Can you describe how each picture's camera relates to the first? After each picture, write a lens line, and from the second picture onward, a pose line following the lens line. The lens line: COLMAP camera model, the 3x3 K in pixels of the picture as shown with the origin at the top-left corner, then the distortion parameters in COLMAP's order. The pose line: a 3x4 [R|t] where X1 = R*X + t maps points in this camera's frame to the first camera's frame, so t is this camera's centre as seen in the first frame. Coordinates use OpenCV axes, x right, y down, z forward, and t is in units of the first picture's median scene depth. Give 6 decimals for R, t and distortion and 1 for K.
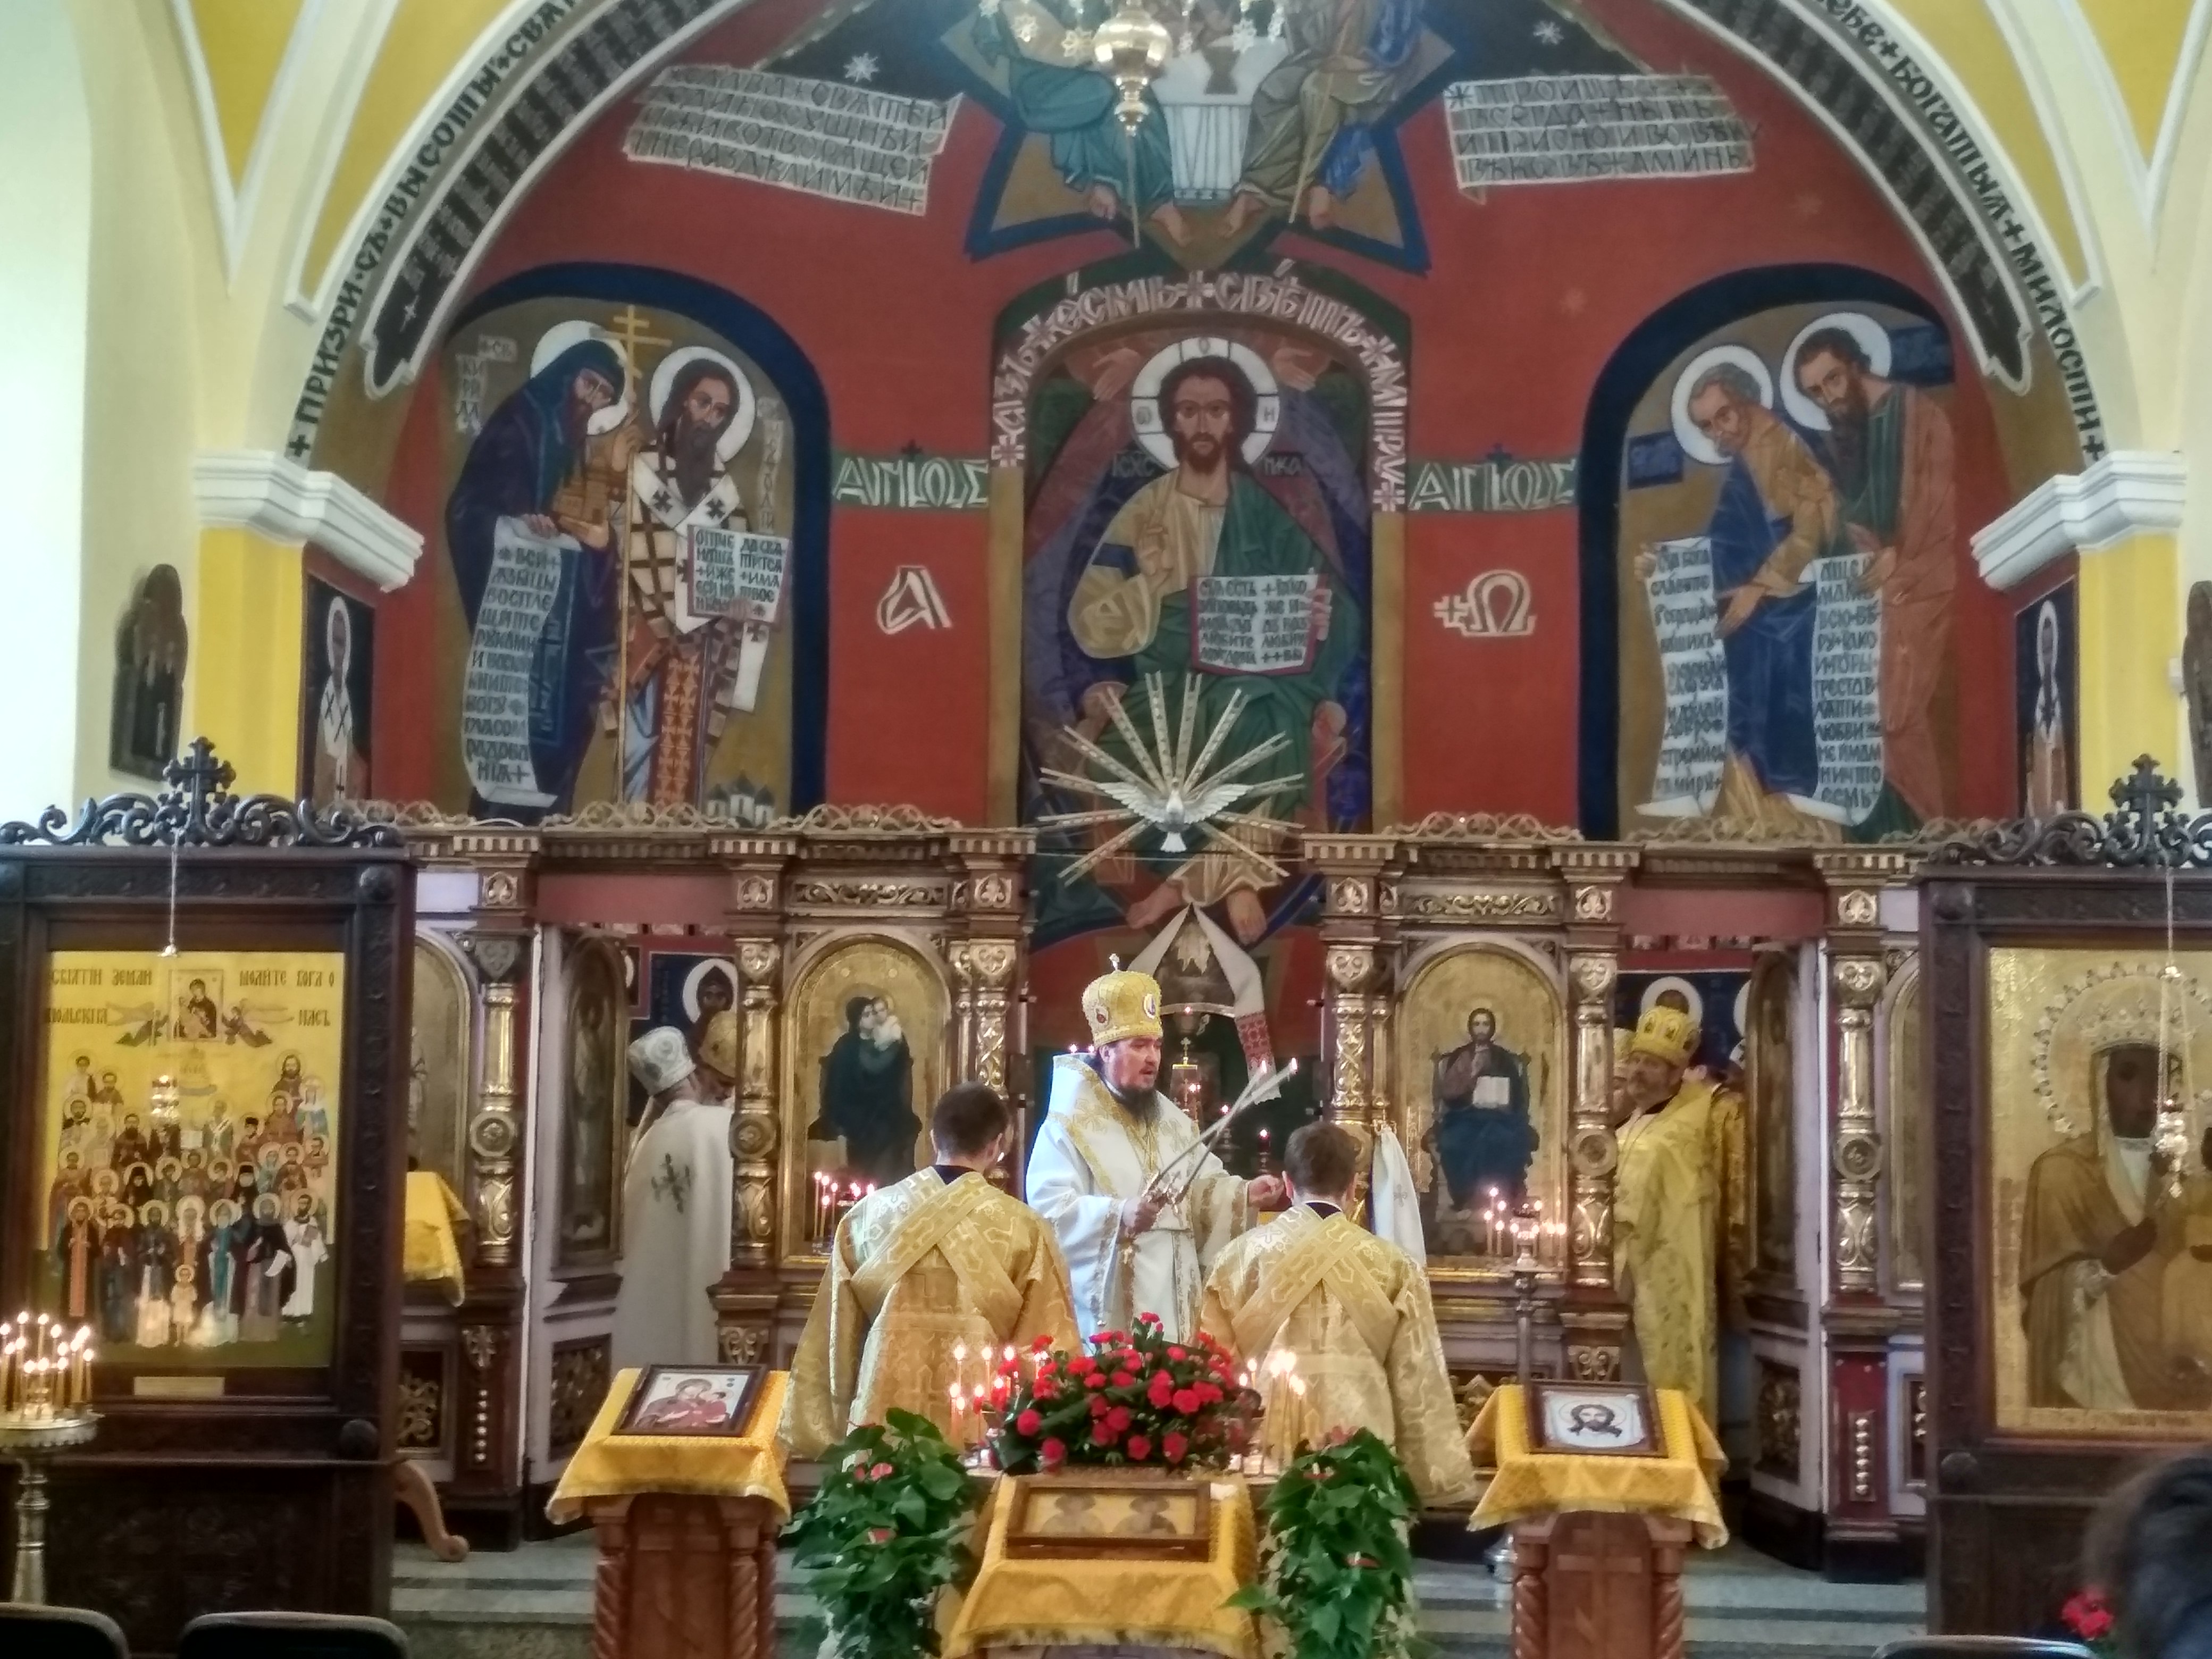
lens RADIAL K [[2534.0, 0, 1162.7], [0, 2534.0, 909.2], [0, 0, 1]] dist [0.127690, 0.000000]
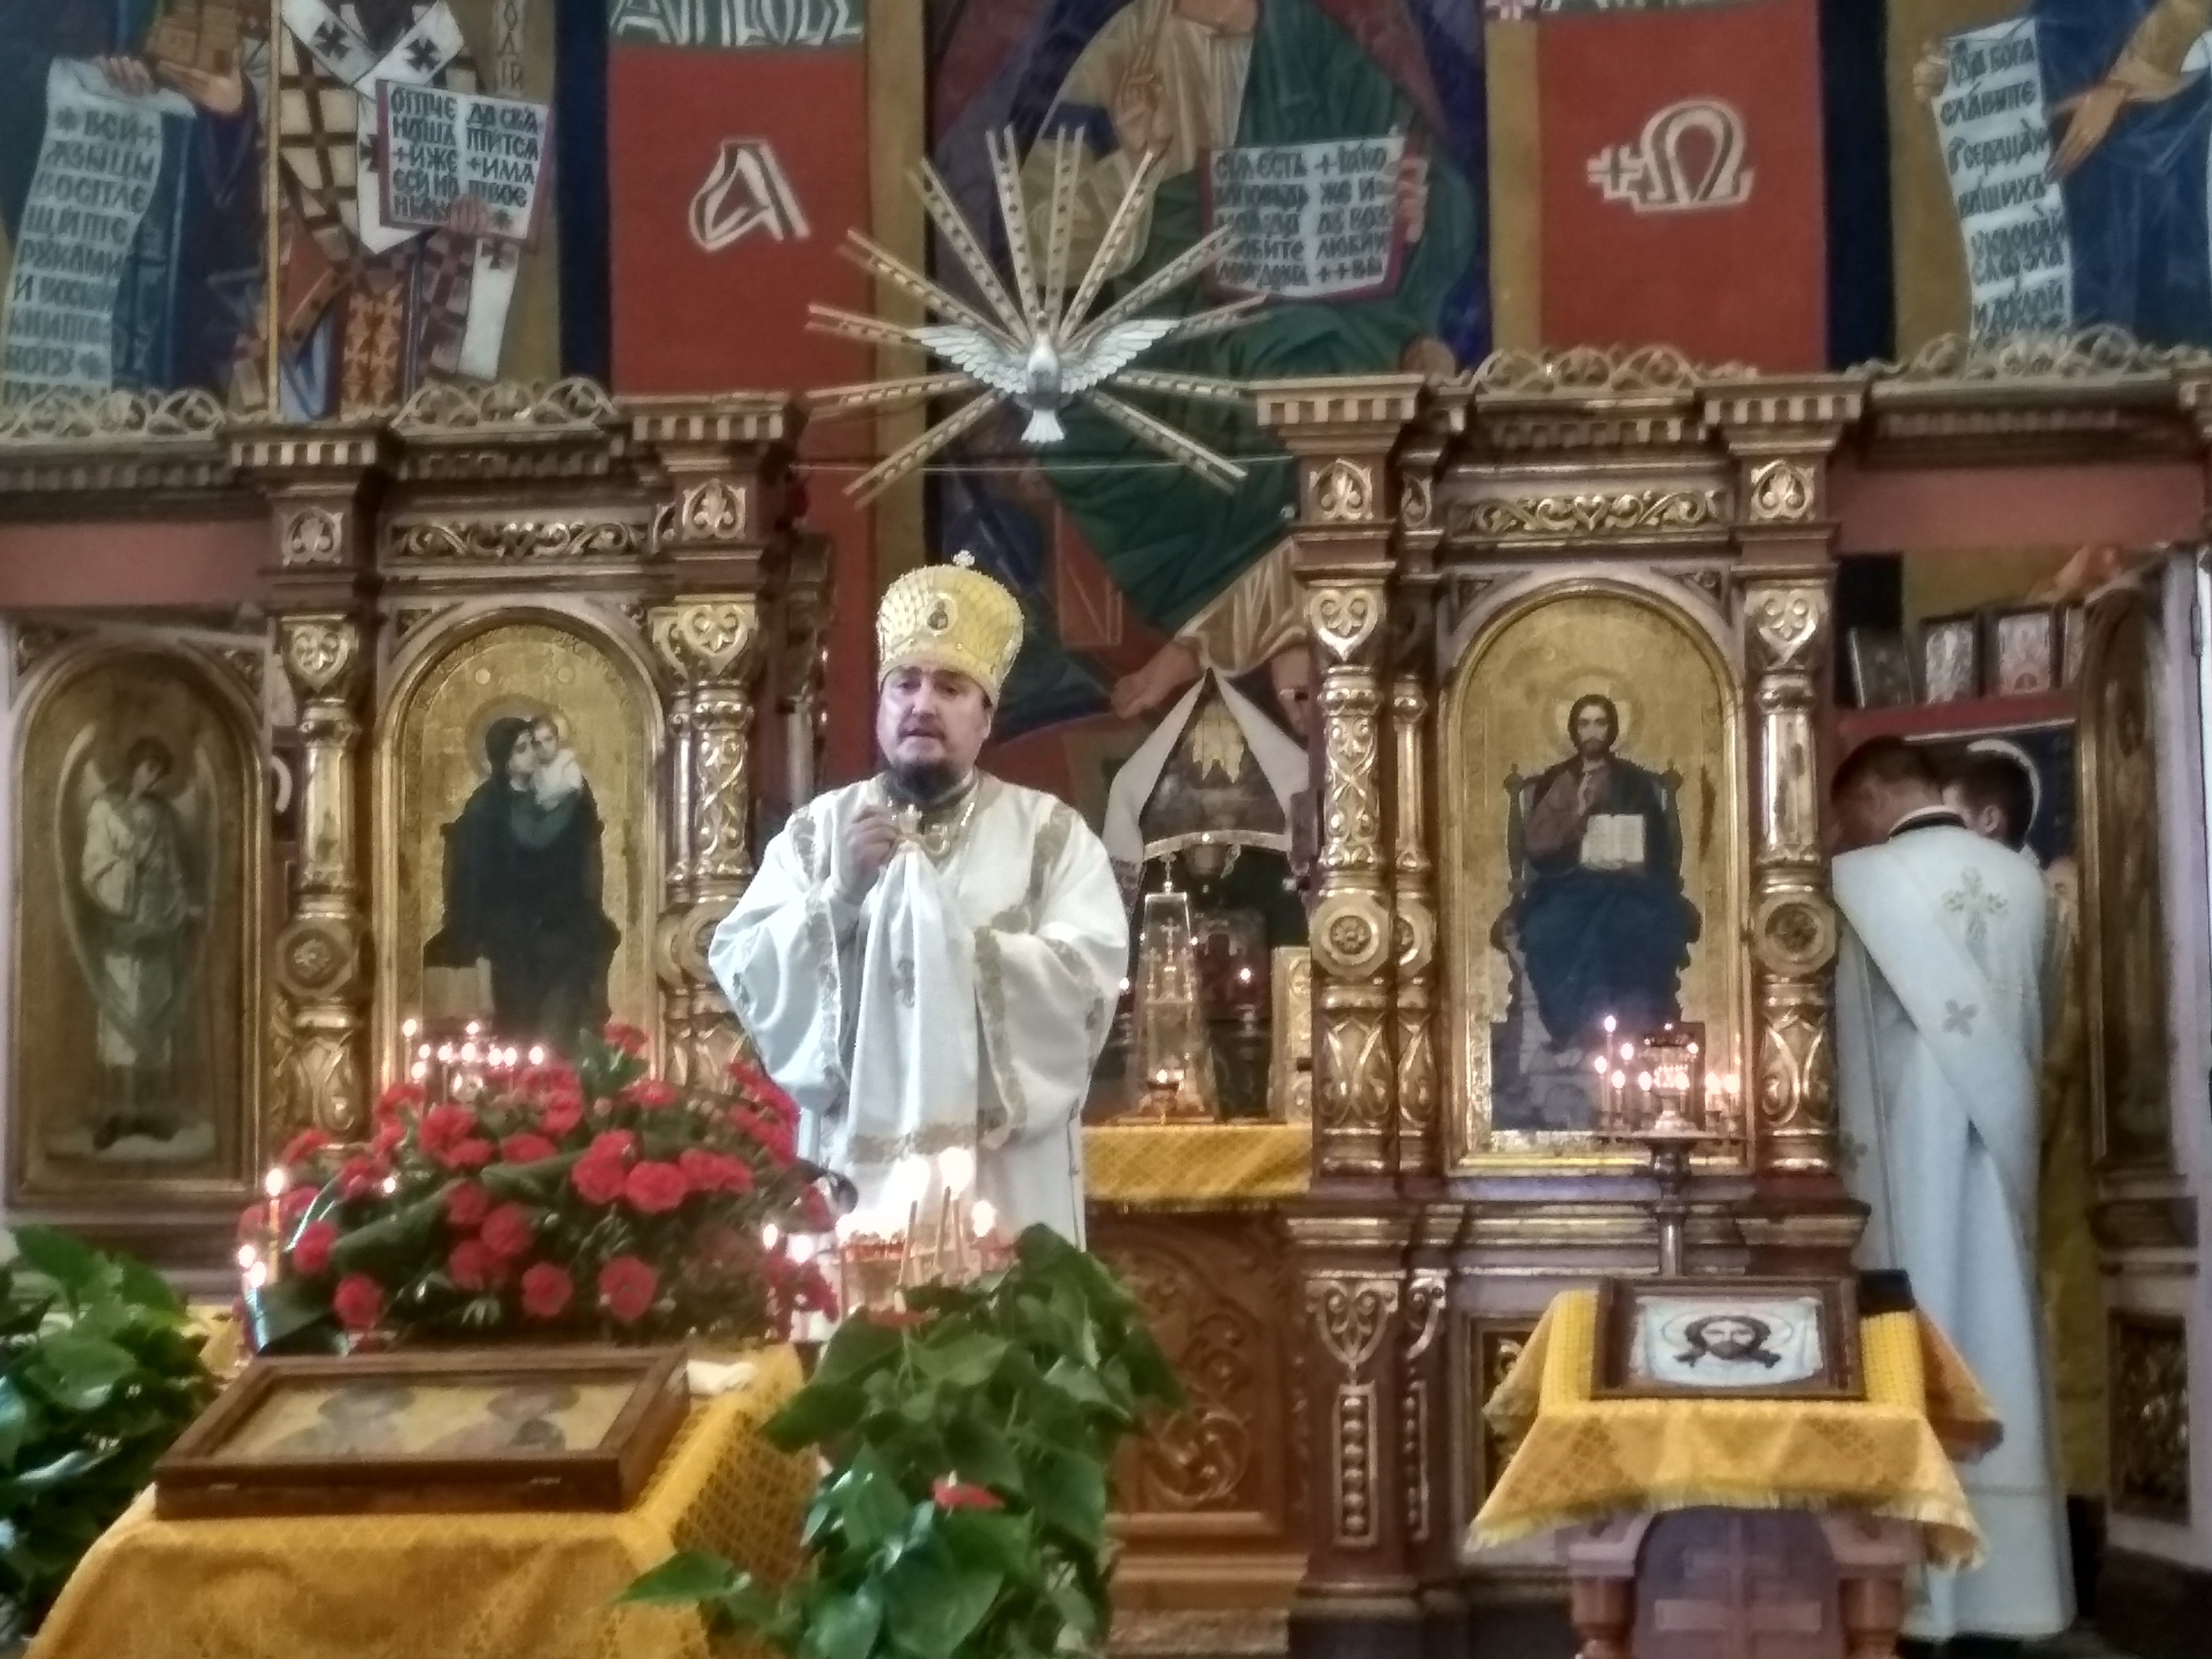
lens RADIAL K [[3539.5, 0, 1167.8], [0, 3539.5, 866.4], [0, 0, 1]] dist [0.111505, 0.000000]
pose [[0.997872, -0.032205, -0.056693, 0.074073], [0.031933, 0.999474, -0.005706, 0.077711], [0.056847, 0.003883, 0.998375, 0.206886]]
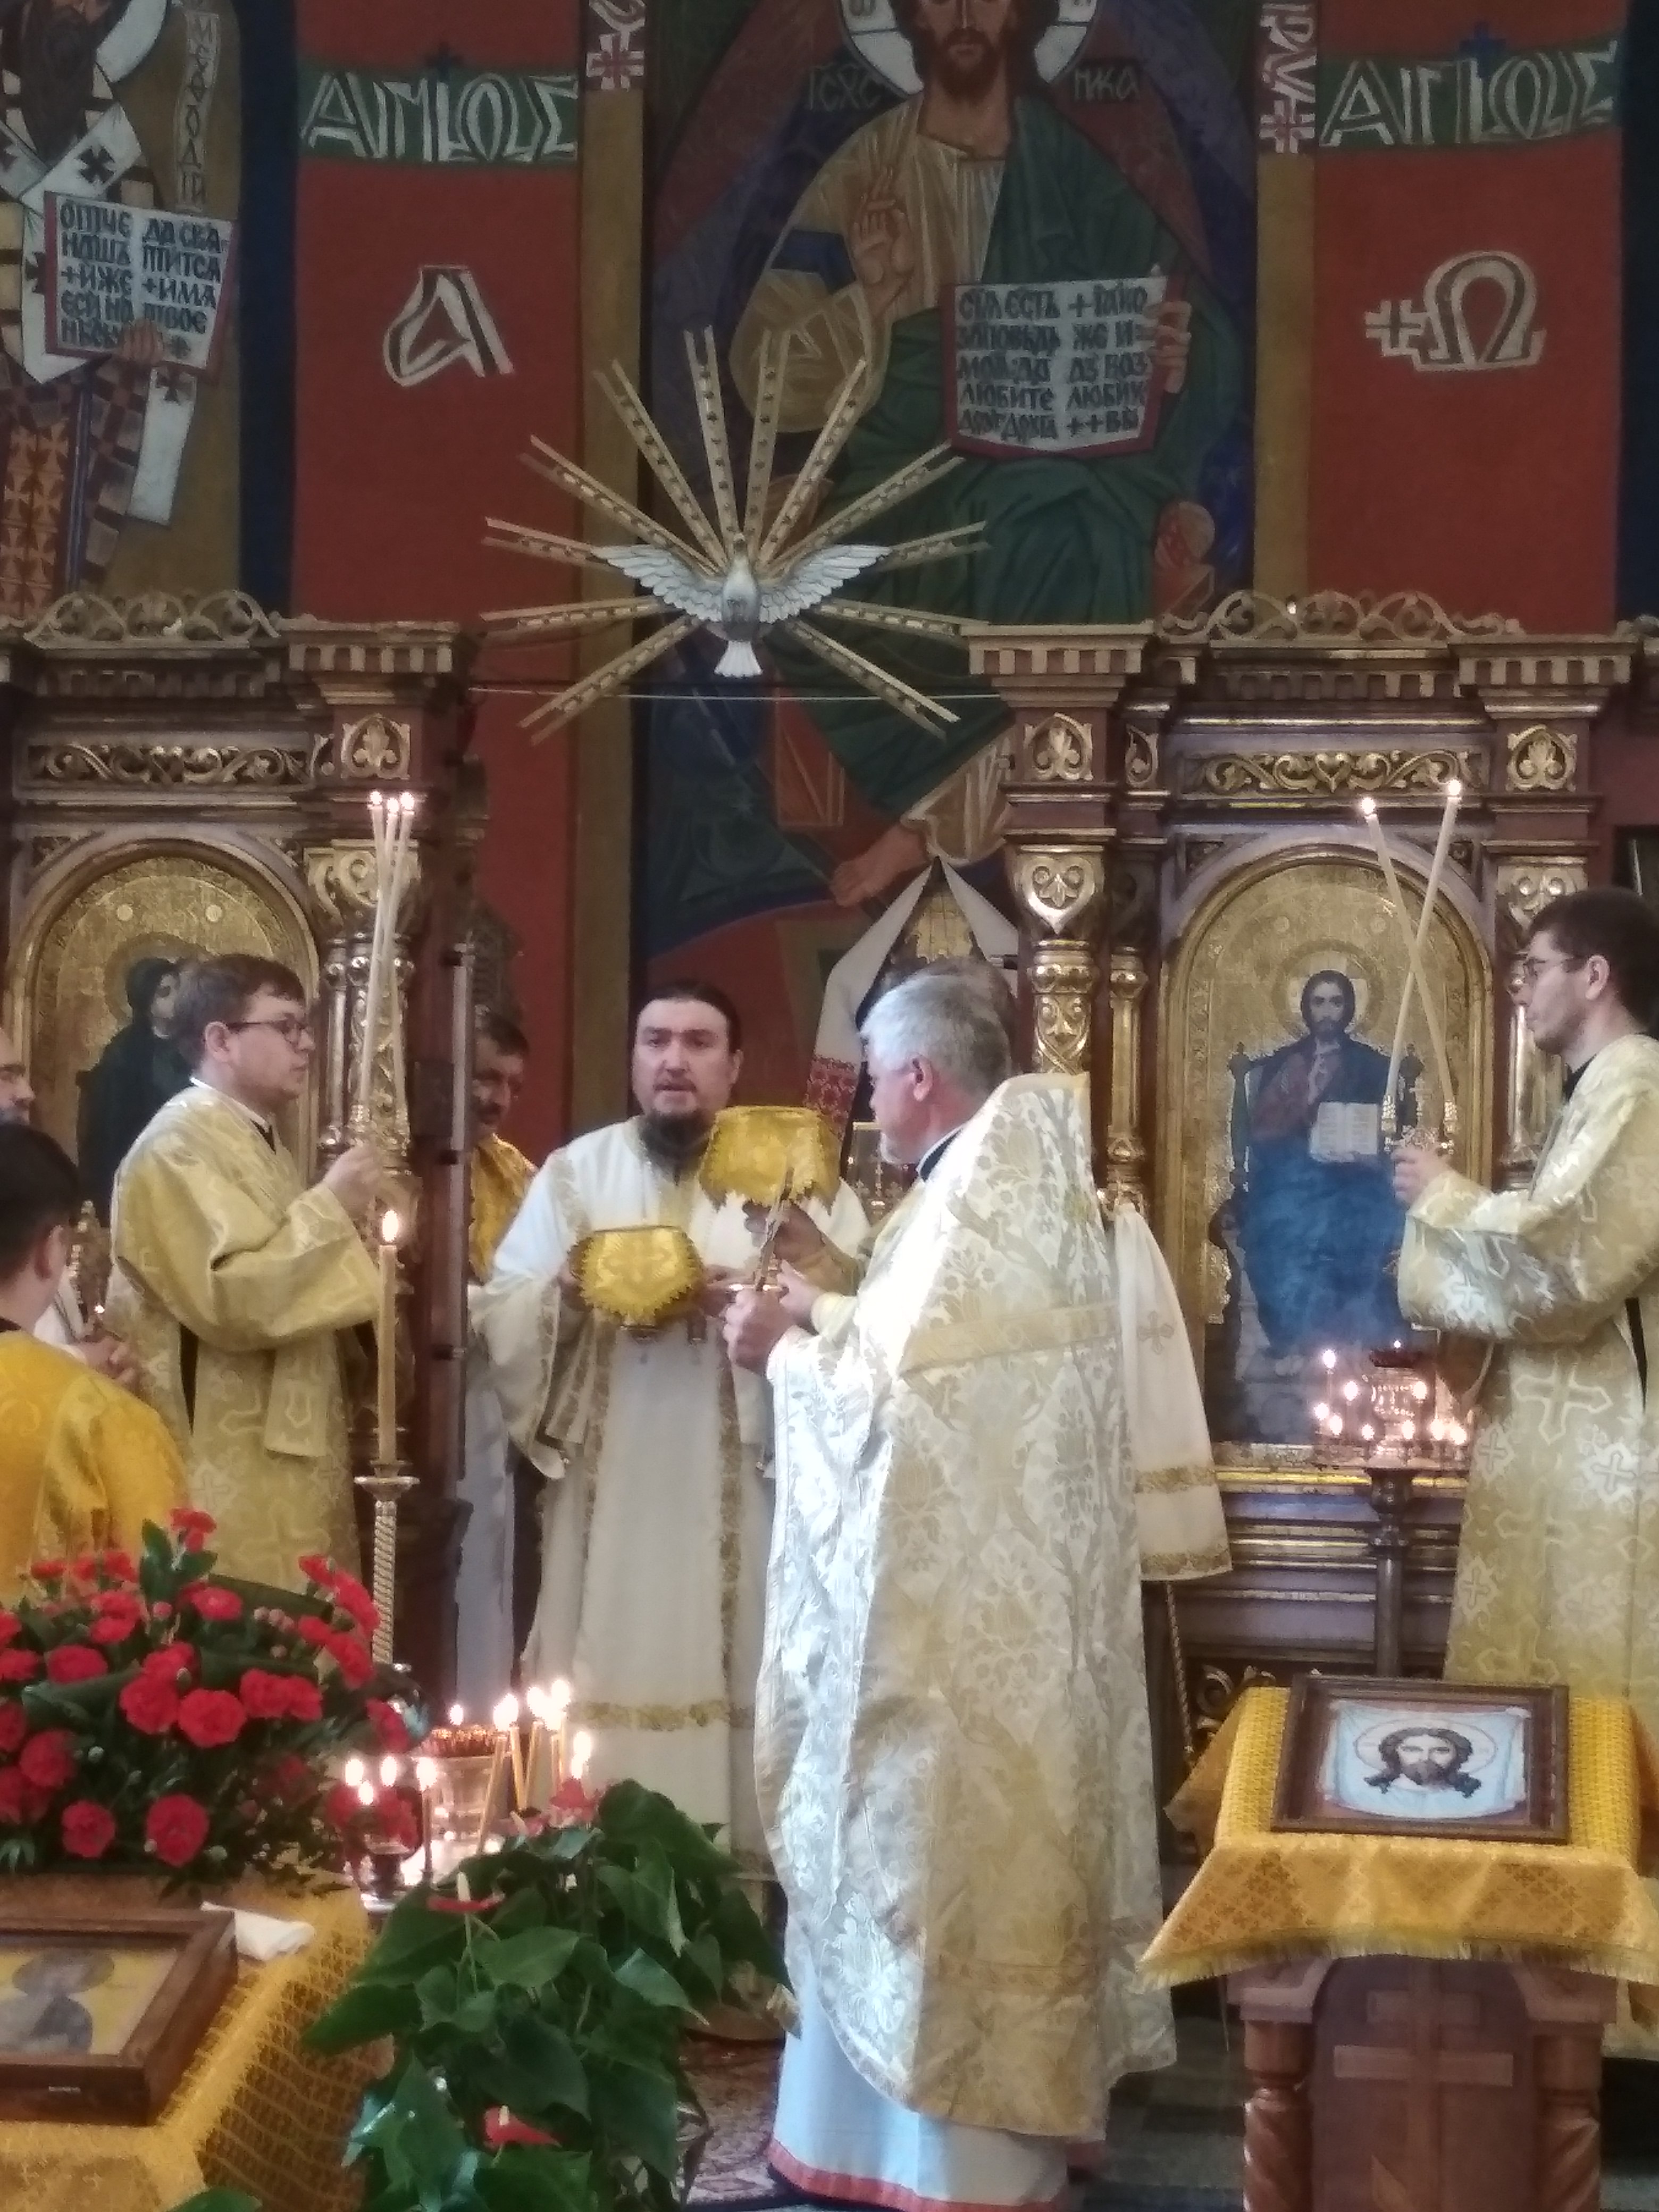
lens RADIAL K [[3810.7, 0, 880.0], [0, 3810.7, 1134.7], [0, 0, 1]] dist [0.104034, 0.000000]
pose [[0.997701, -0.002703, -0.067721, 0.086137], [0.005320, 0.999245, 0.038497, 0.041381], [0.067566, -0.038769, 0.996961, 0.214910]]
